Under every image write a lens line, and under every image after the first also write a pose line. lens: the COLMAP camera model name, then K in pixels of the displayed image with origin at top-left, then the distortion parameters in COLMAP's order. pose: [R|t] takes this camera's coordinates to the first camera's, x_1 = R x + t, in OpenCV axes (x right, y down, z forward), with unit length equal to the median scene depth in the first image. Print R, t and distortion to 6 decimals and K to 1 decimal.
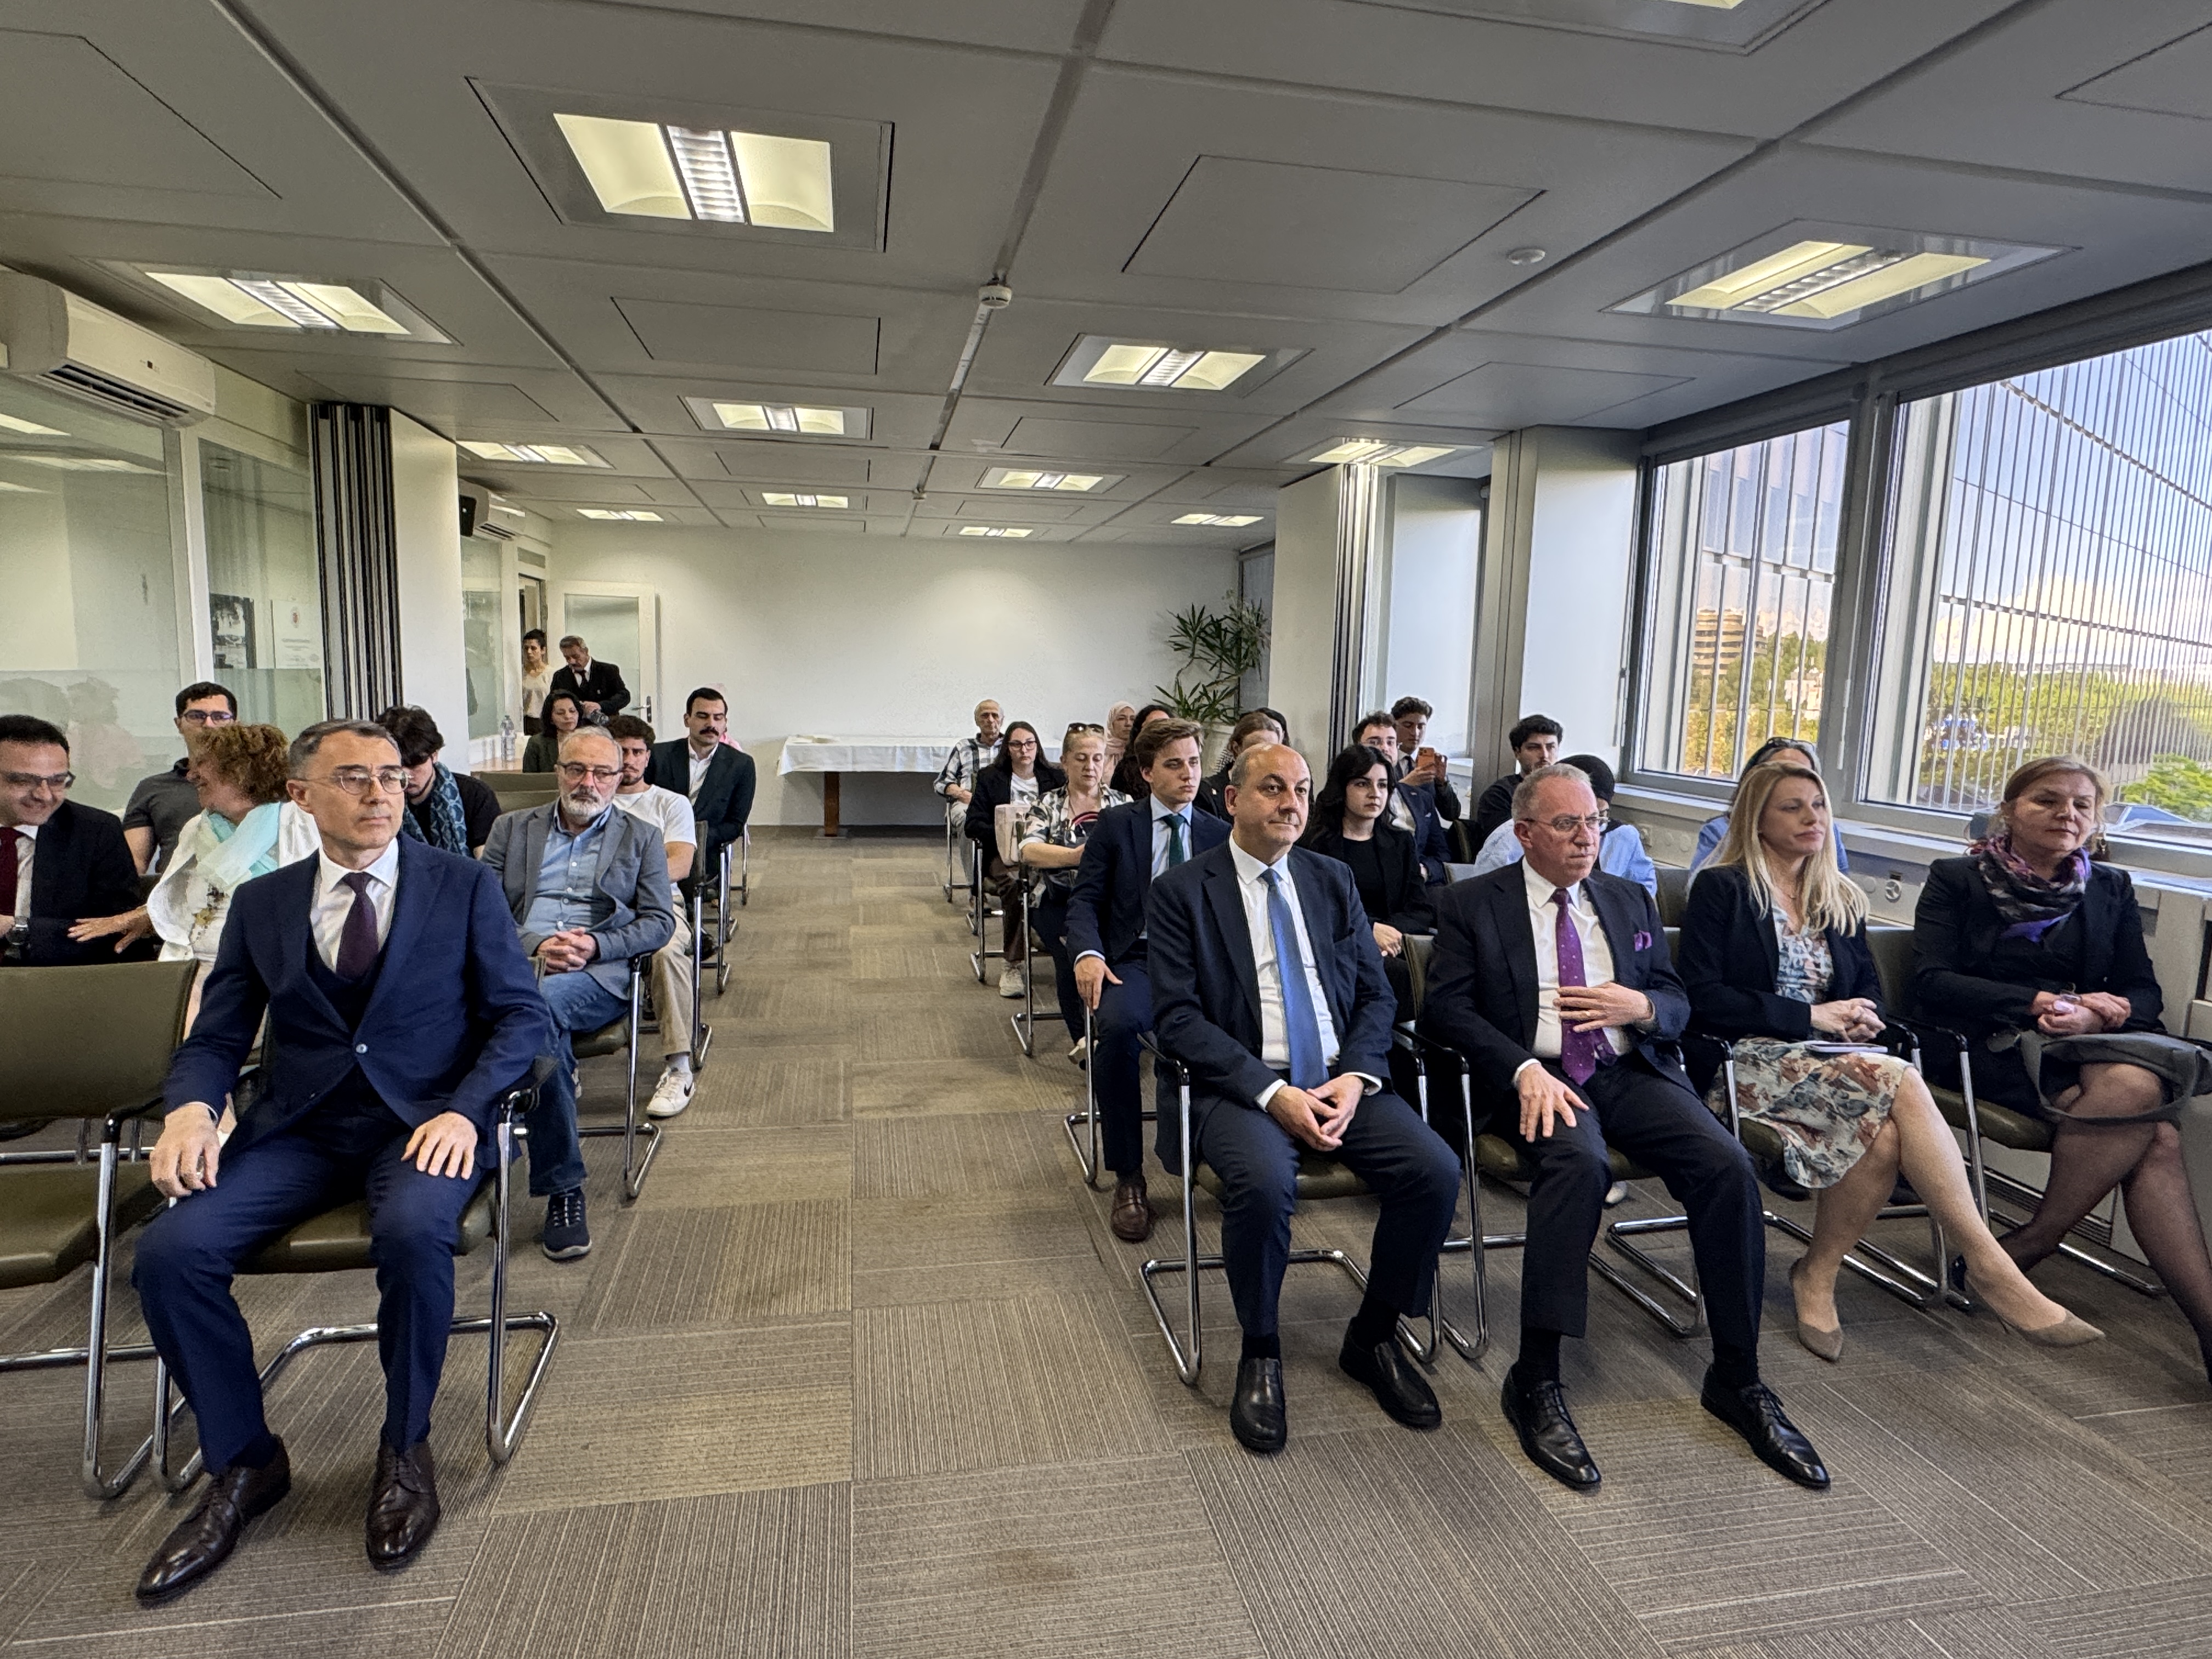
lens RADIAL K [[1247.1, 0, 1106.0], [0, 1247.1, 829.5], [0, 0, 1]] dist [-0.000398, 0.002898]
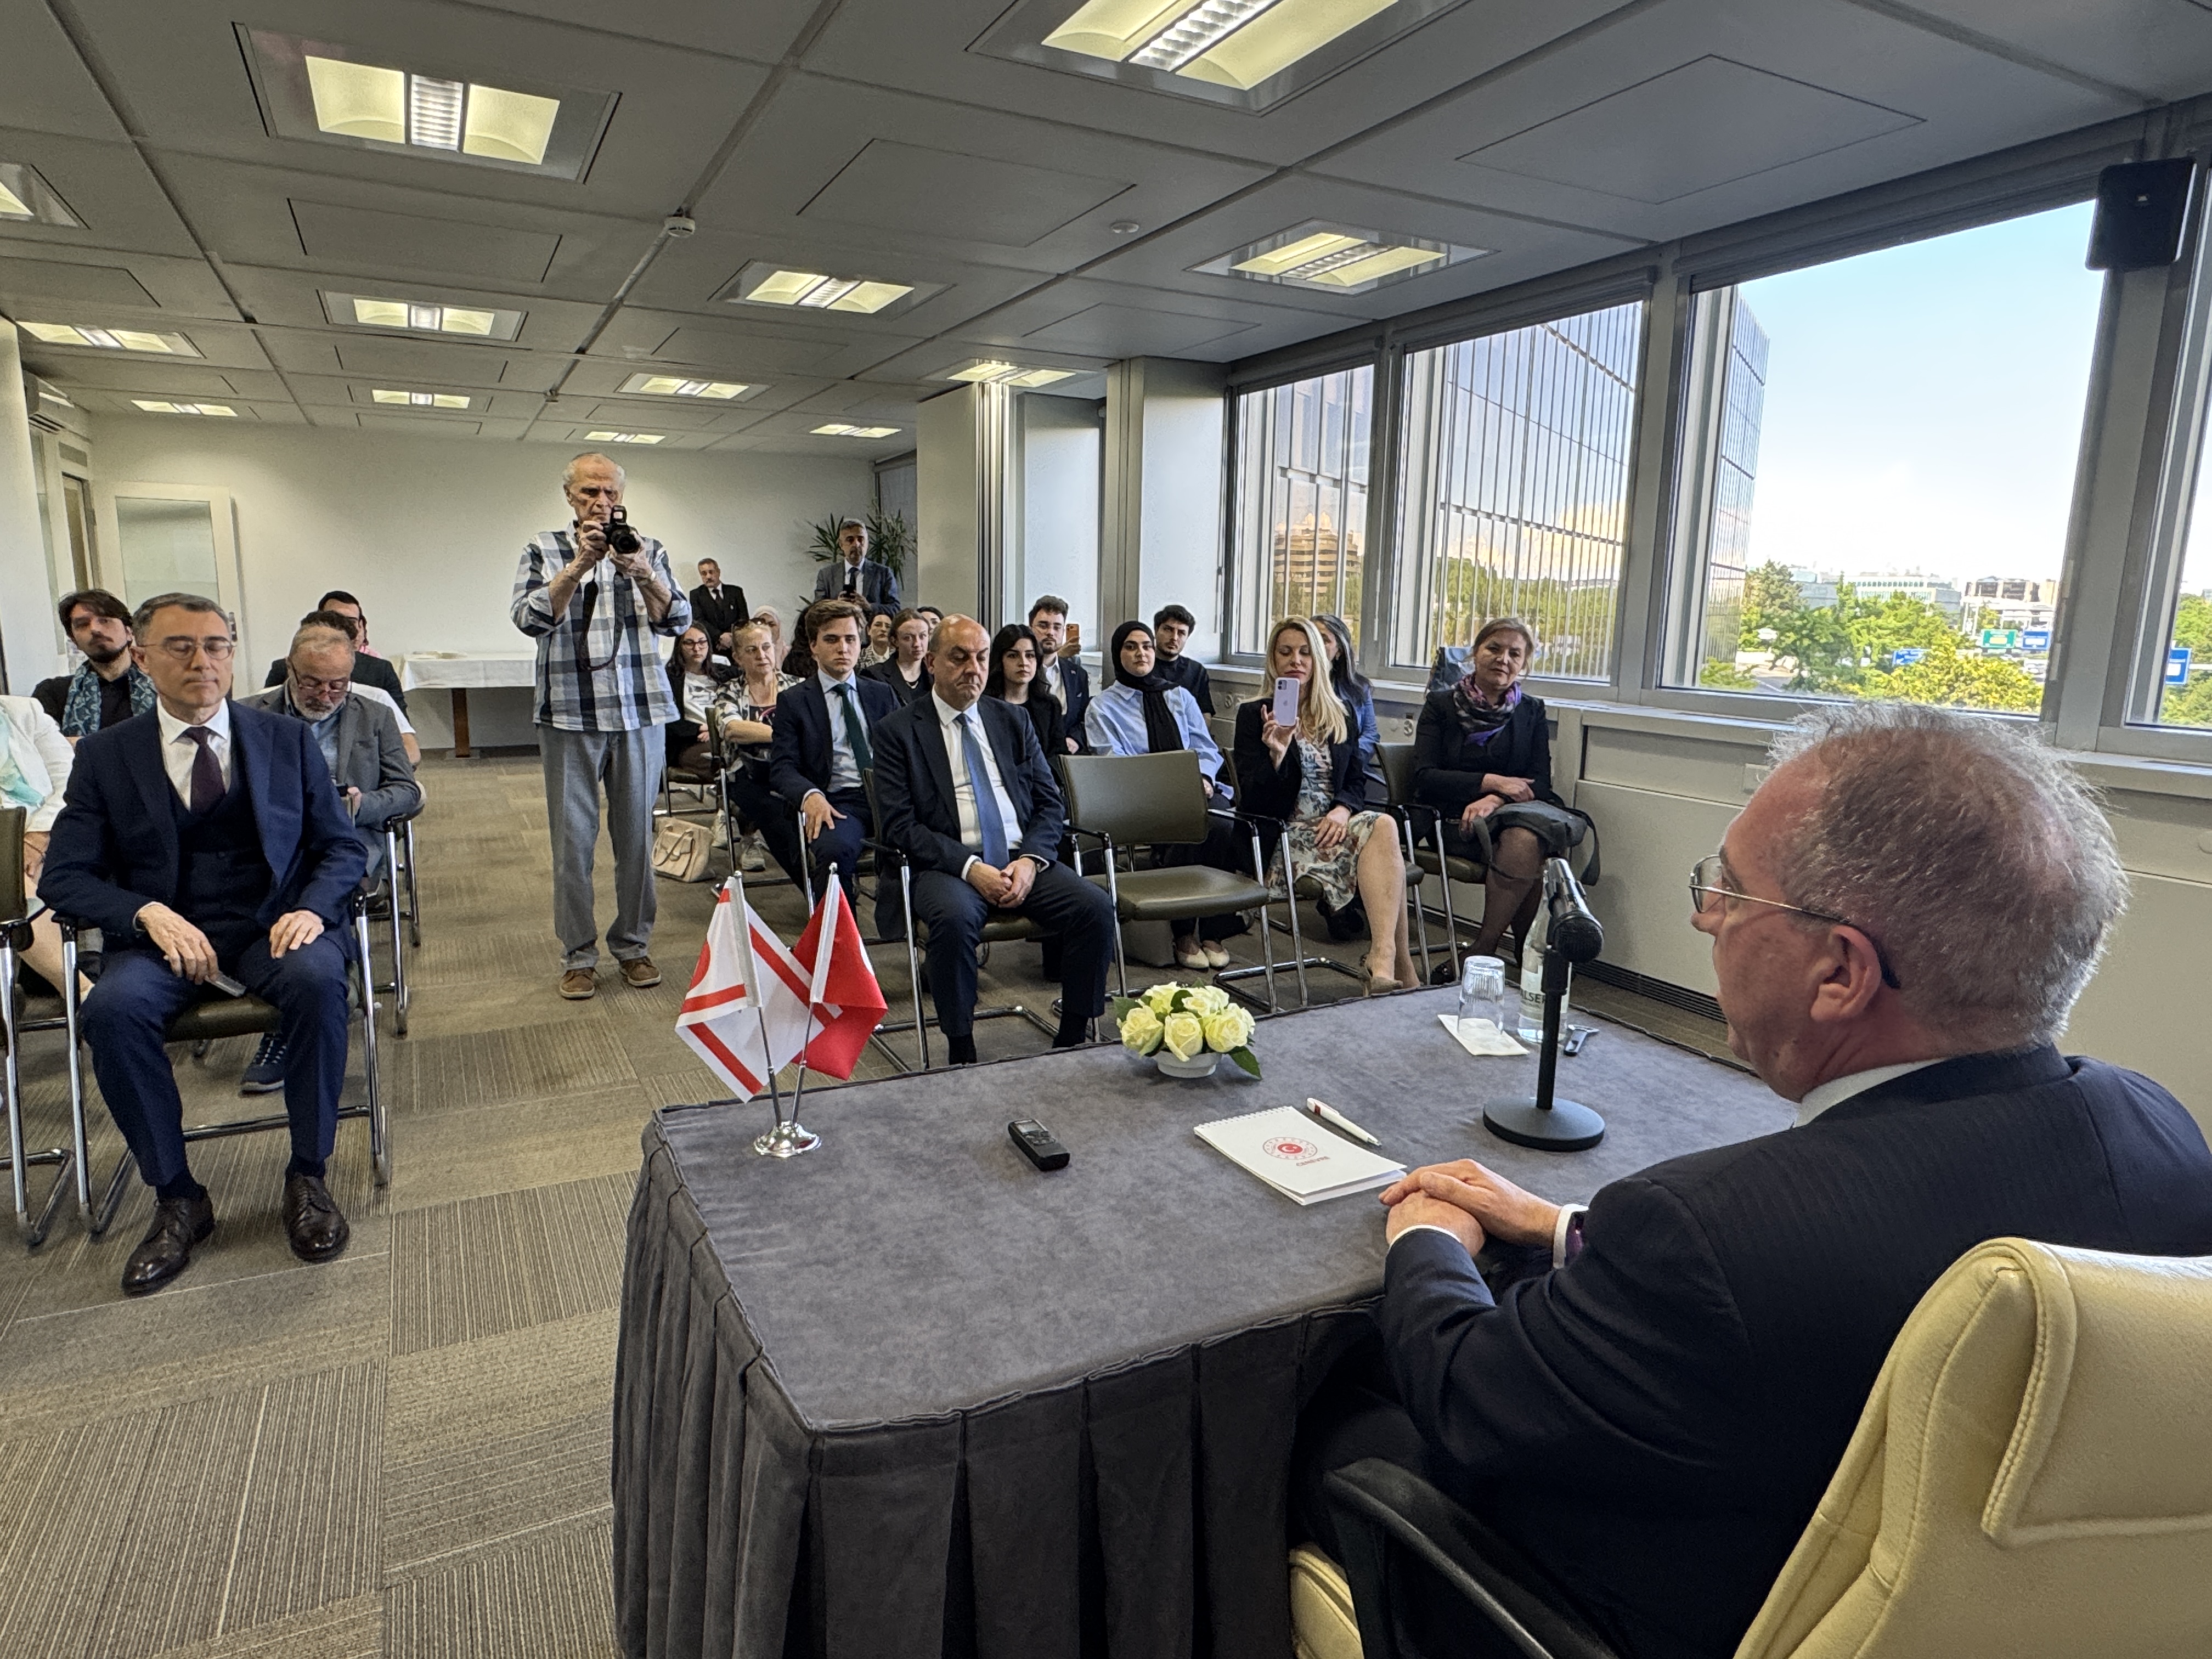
lens RADIAL K [[1262.9, 0, 1106.0], [0, 1262.9, 829.5], [0, 0, 1]] dist [0.001307, 0.000949]
pose [[0.958294, -0.062377, 0.278895, -0.048382], [0.045160, 0.996680, 0.067745, 0.039605], [-0.282195, -0.052325, 0.957929, -0.160482]]
